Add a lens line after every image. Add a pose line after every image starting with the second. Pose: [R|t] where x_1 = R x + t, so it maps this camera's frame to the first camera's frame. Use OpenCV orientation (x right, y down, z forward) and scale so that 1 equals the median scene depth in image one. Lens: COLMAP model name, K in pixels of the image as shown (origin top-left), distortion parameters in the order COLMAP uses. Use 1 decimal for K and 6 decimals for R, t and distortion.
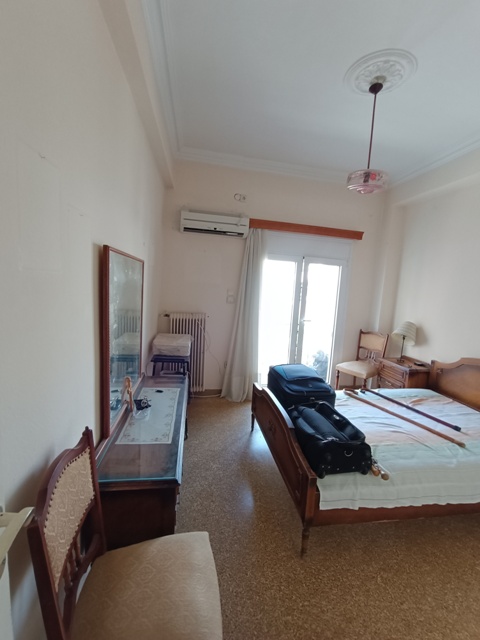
lens RADIAL K [[285.0, 0, 238.8], [0, 285.0, 319.2], [0, 0, 1]] dist [-0.003394, -0.000105]
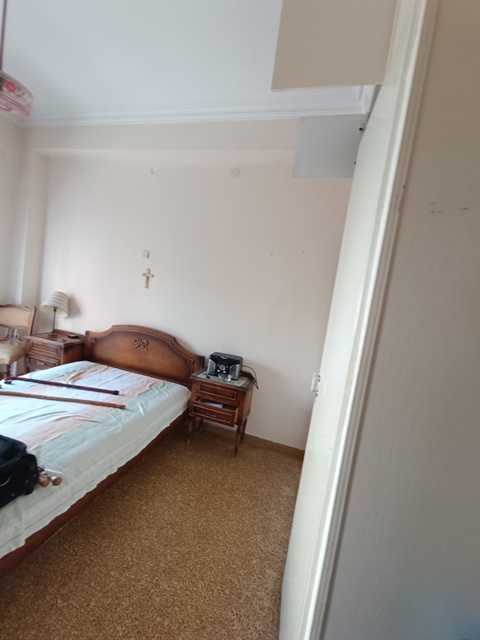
lens RADIAL K [[285.0, 0, 238.8], [0, 285.0, 319.2], [0, 0, 1]] dist [-0.003394, -0.000105]
pose [[0.427819, -0.086238, 0.899741, 0.021918], [-0.009275, 0.994967, 0.099775, -0.000242], [-0.903817, -0.051031, 0.424866, 0.115097]]
